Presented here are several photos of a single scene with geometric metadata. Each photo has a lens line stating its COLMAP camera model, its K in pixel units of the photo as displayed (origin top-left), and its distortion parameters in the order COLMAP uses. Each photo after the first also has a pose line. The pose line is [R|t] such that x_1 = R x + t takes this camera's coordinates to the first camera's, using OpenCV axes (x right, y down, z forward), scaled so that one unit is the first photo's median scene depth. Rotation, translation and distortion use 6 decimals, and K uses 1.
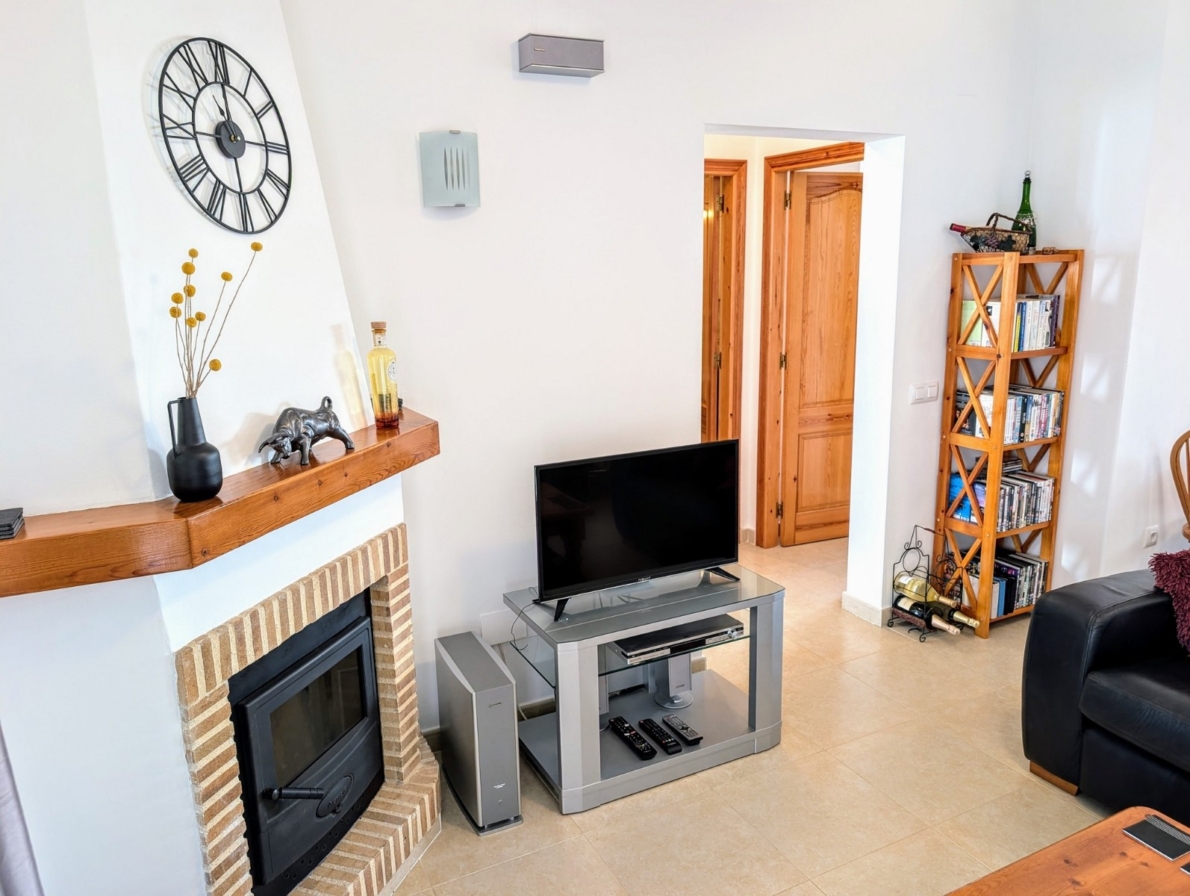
lens RADIAL K [[855.3, 0, 599.9], [0, 855.3, 451.3], [0, 0, 1]] dist [0.033079, -0.034755]
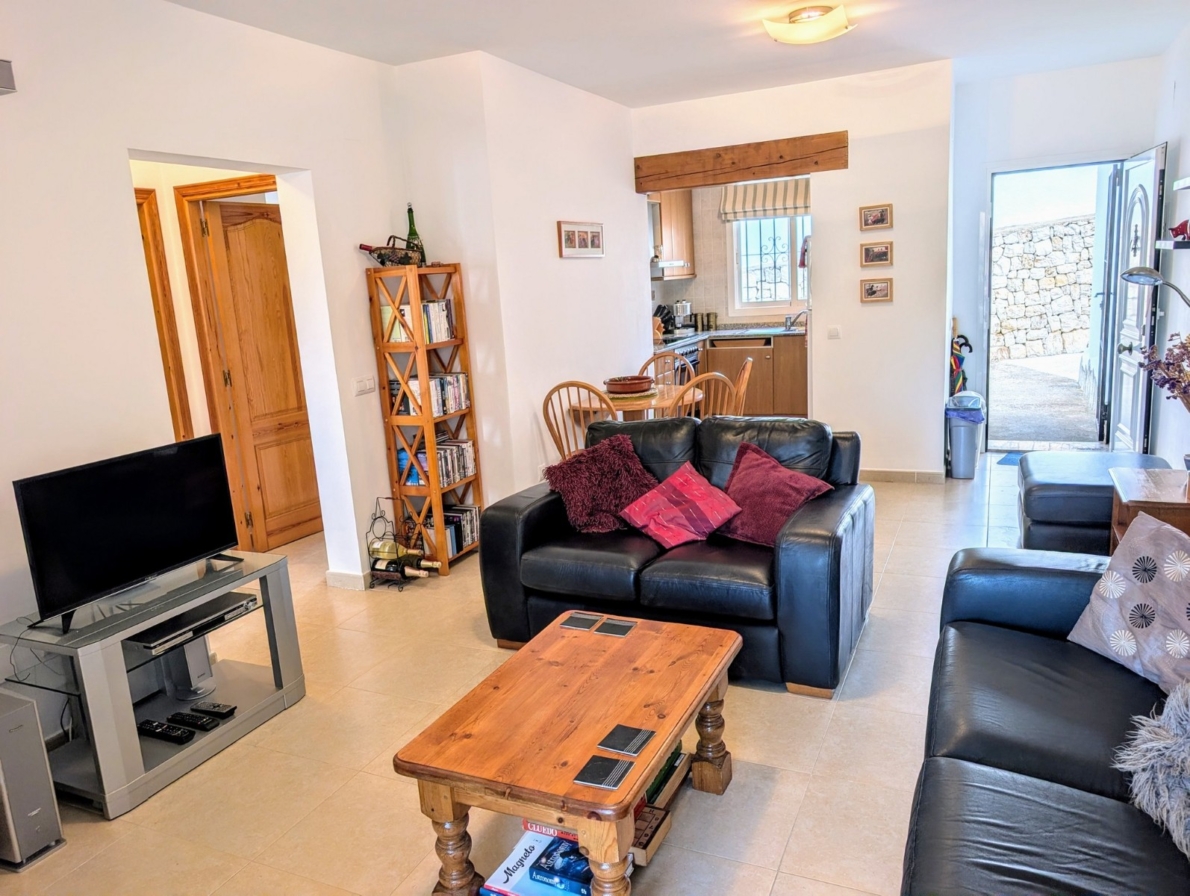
lens RADIAL K [[855.3, 0, 594.9], [0, 855.3, 447.7], [0, 0, 1]] dist [0.033079, -0.034755]
pose [[0.786395, -0.151801, 0.598781, -0.101113], [0.182001, 0.983245, 0.010243, 0.066164], [-0.590303, 0.100924, 0.800847, -0.138718]]
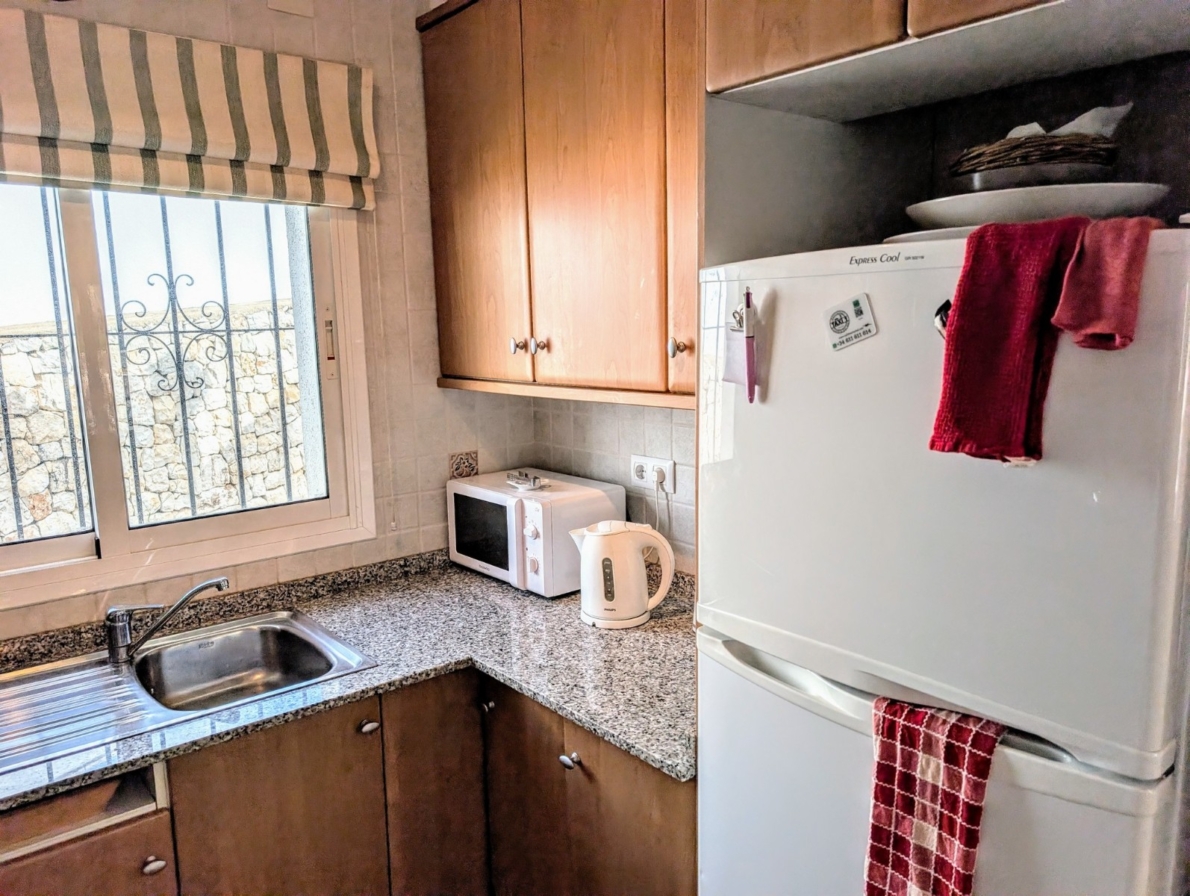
lens RADIAL K [[855.3, 0, 578.0], [0, 855.3, 454.8], [0, 0, 1]] dist [0.033079, -0.034755]
pose [[-0.209135, -0.127443, 0.969547, 1.152446], [0.242991, 0.953602, 0.177761, -0.274270], [-0.947216, 0.272767, -0.168464, 1.138842]]
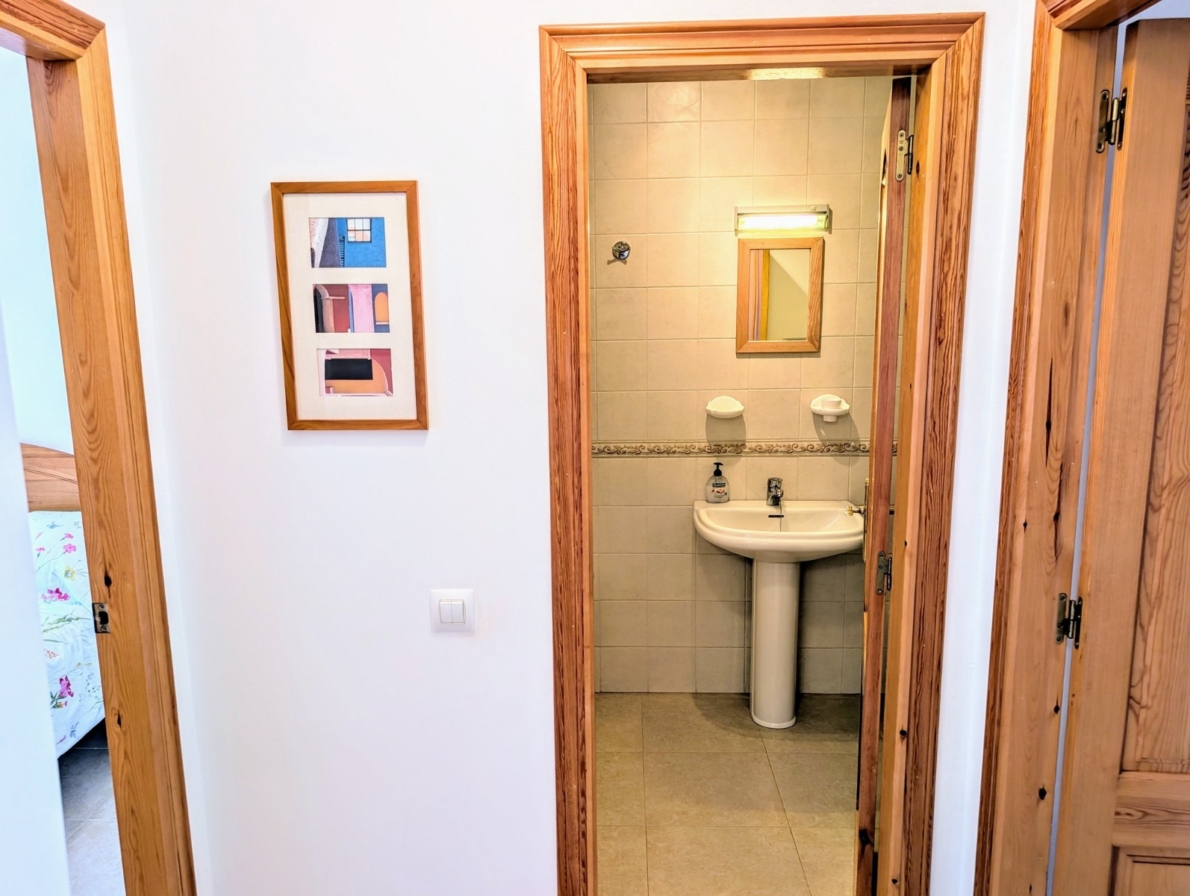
lens RADIAL K [[855.3, 0, 601.2], [0, 855.3, 453.4], [0, 0, 1]] dist [0.033079, -0.034755]
pose [[0.874623, 0.093112, -0.475777, 0.278353], [-0.113522, 0.993433, -0.014268, -0.191555], [0.471324, 0.066491, 0.879450, 0.835538]]
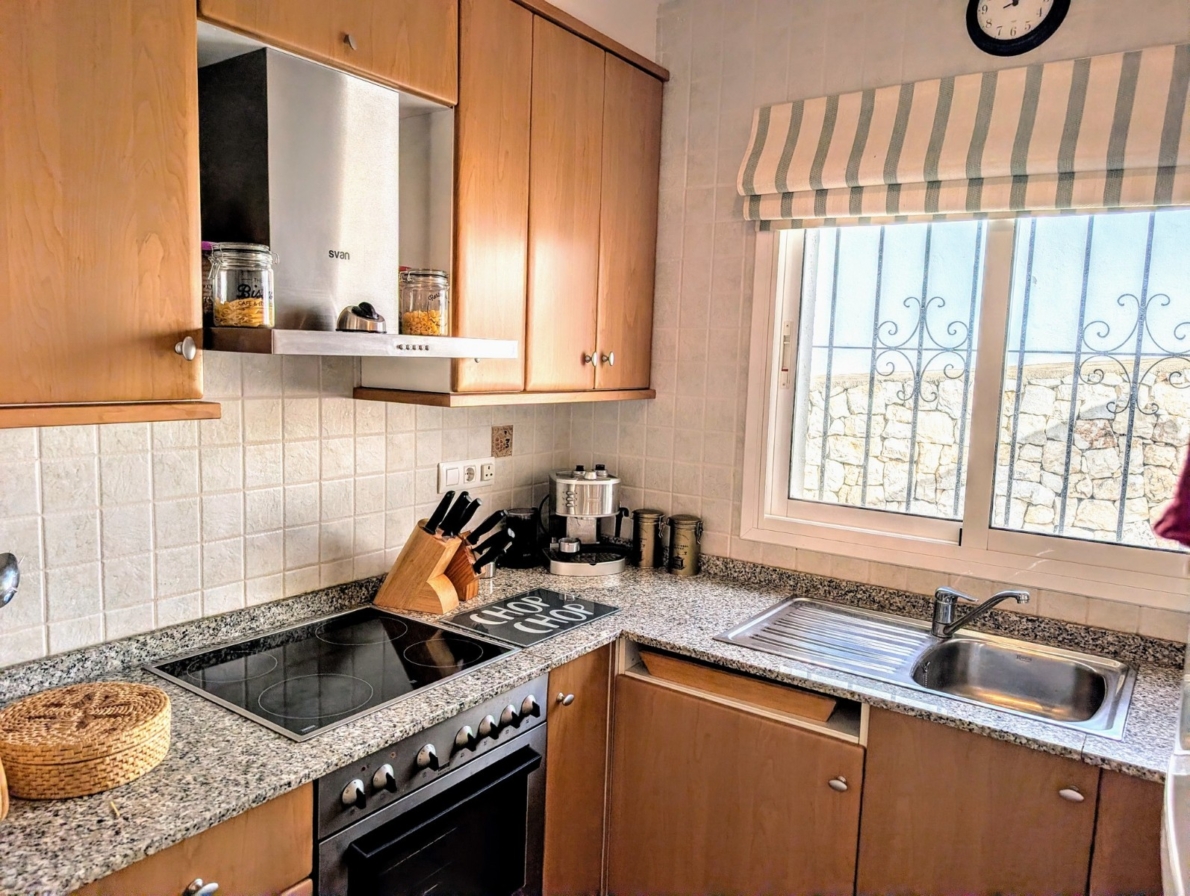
lens RADIAL K [[855.3, 0, 578.4], [0, 855.3, 448.7], [0, 0, 1]] dist [0.033079, -0.034755]
pose [[0.887998, -0.003663, 0.459832, 1.214742], [0.052522, 0.994232, -0.093507, -0.213232], [-0.456837, 0.107185, 0.883069, 0.924850]]
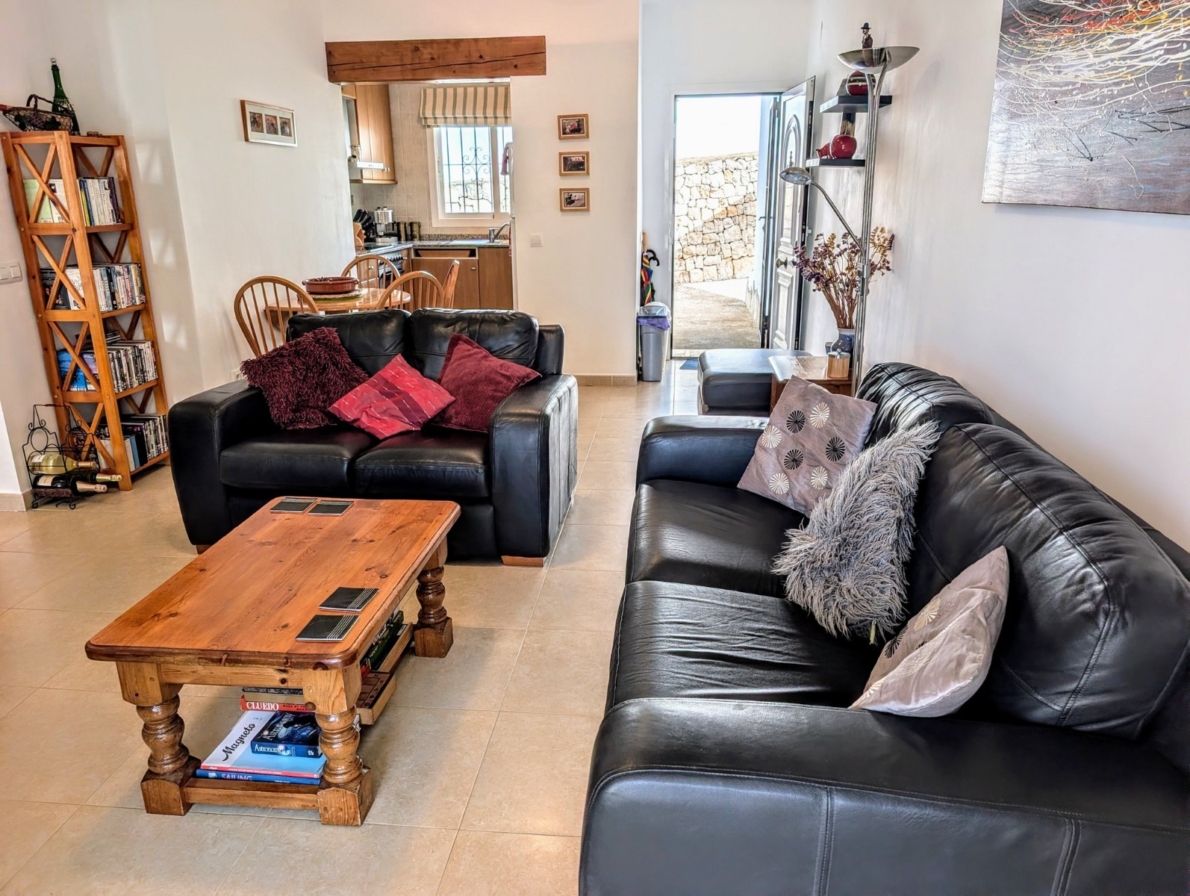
lens RADIAL K [[855.3, 0, 588.7], [0, 855.3, 451.4], [0, 0, 1]] dist [0.033079, -0.034755]
pose [[0.545793, -0.231532, 0.805297, -0.123206], [0.183347, 0.970776, 0.154845, 0.110607], [-0.817615, 0.063136, 0.572293, -0.139085]]
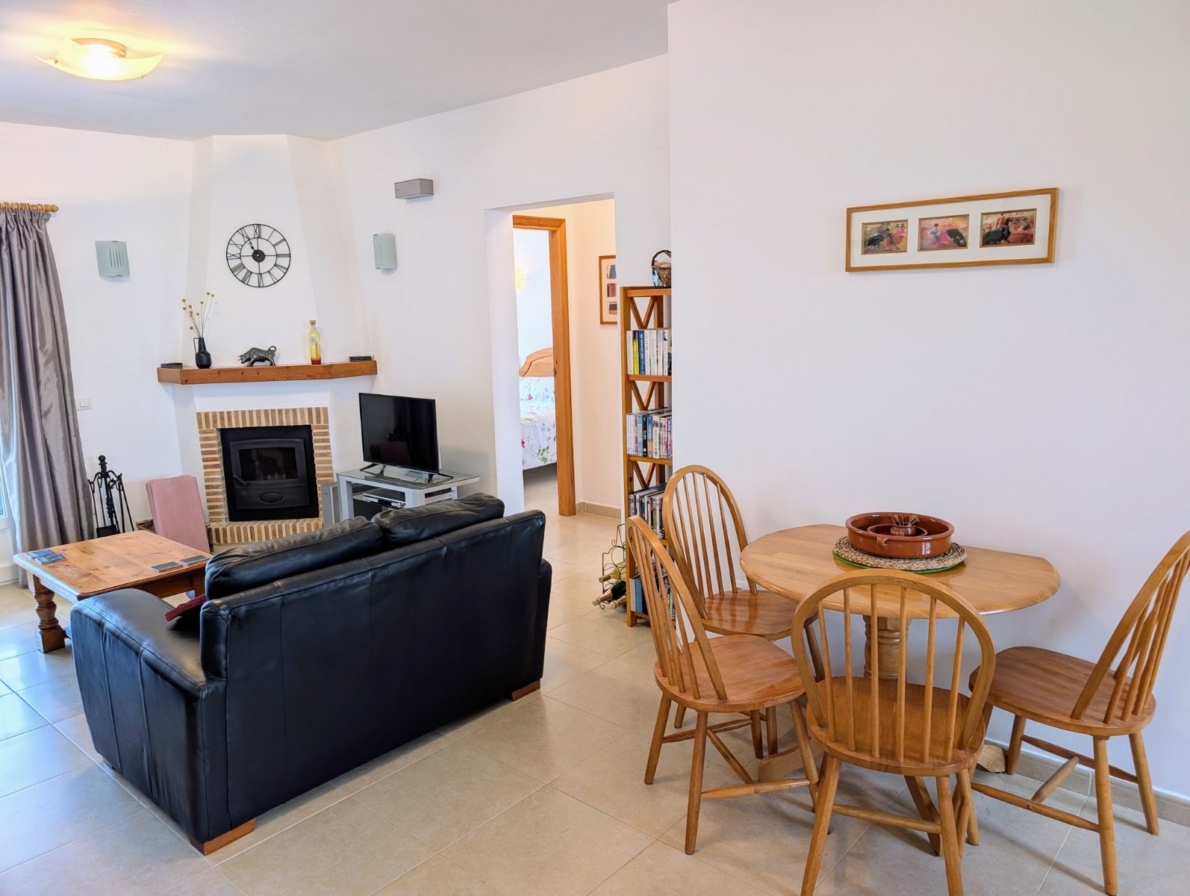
lens RADIAL K [[855.3, 0, 579.7], [0, 855.3, 447.3], [0, 0, 1]] dist [0.033079, -0.034755]
pose [[0.366443, 0.170338, -0.914715, 1.489075], [-0.182090, 0.977218, 0.109030, -0.129282], [0.912449, 0.126608, 0.389112, 0.501045]]
